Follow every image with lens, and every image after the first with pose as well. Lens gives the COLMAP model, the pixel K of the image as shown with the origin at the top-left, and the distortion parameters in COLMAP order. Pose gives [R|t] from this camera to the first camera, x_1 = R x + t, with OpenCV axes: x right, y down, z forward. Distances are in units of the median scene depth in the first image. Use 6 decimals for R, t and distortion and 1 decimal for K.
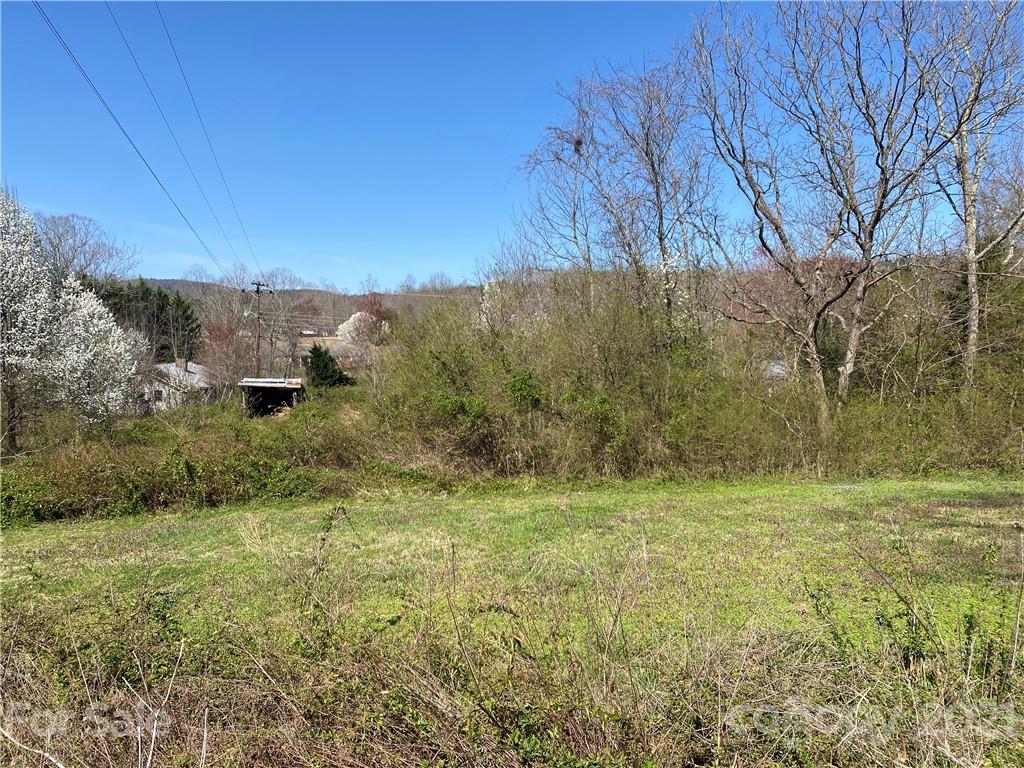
lens RADIAL K [[787.0, 0, 513.3], [0, 787.0, 375.1], [0, 0, 1]] dist [0.058281, -0.062277]
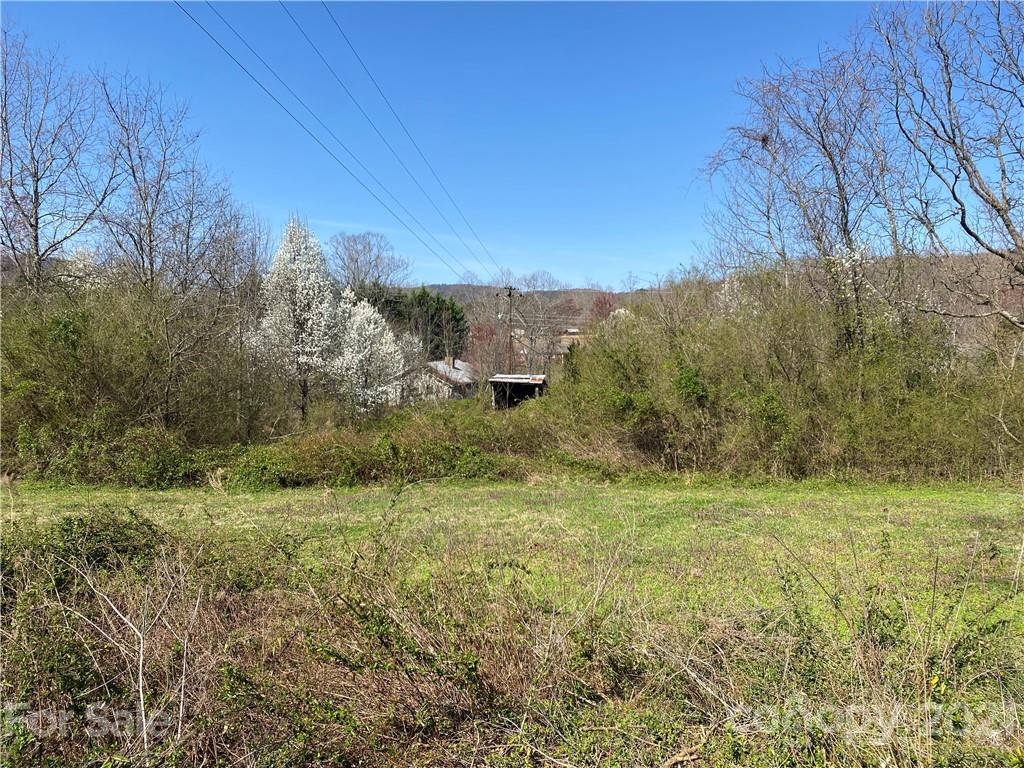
lens RADIAL K [[787.0, 0, 513.3], [0, 787.0, 375.1], [0, 0, 1]] dist [0.058281, -0.062277]
pose [[0.942941, 0.002694, -0.332950, 0.103820], [-0.001151, 0.999988, 0.004830, -0.001287], [0.332959, -0.004171, 0.942932, -0.041607]]
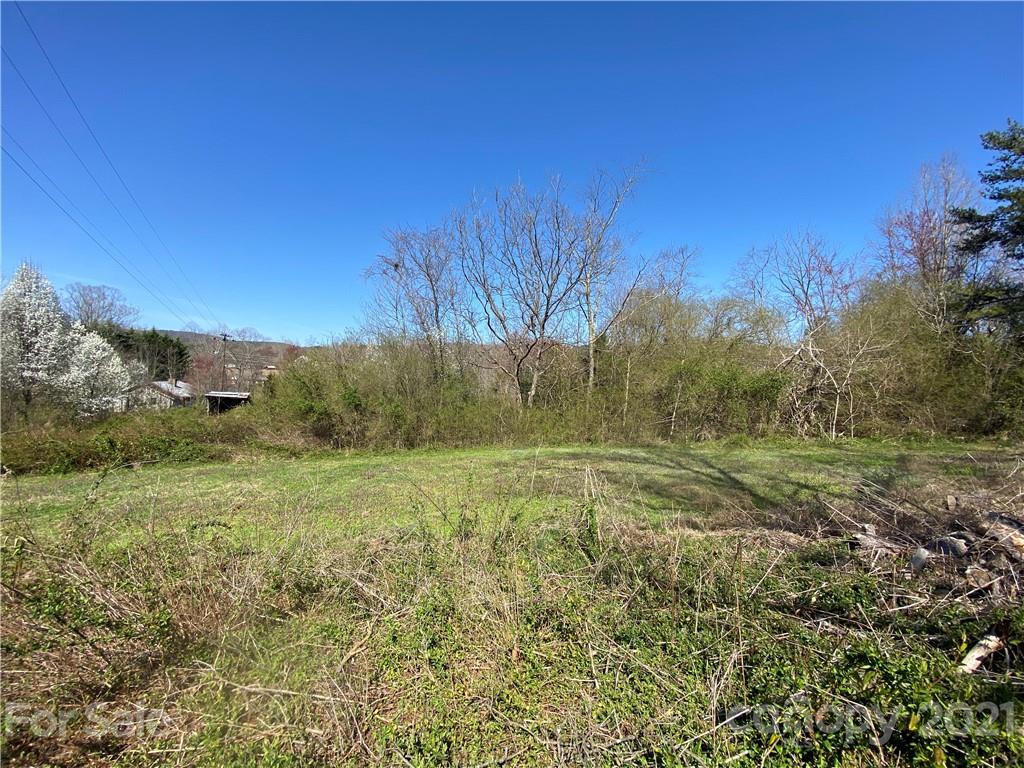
lens RADIAL K [[412.1, 0, 519.1], [0, 412.1, 385.1], [0, 0, 1]] dist [0.013425, -0.020551]
pose [[0.961152, 0.032544, 0.274095, 0.090528], [-0.024576, 0.999171, -0.032455, 0.006252], [-0.274924, 0.024458, 0.961155, 0.003452]]
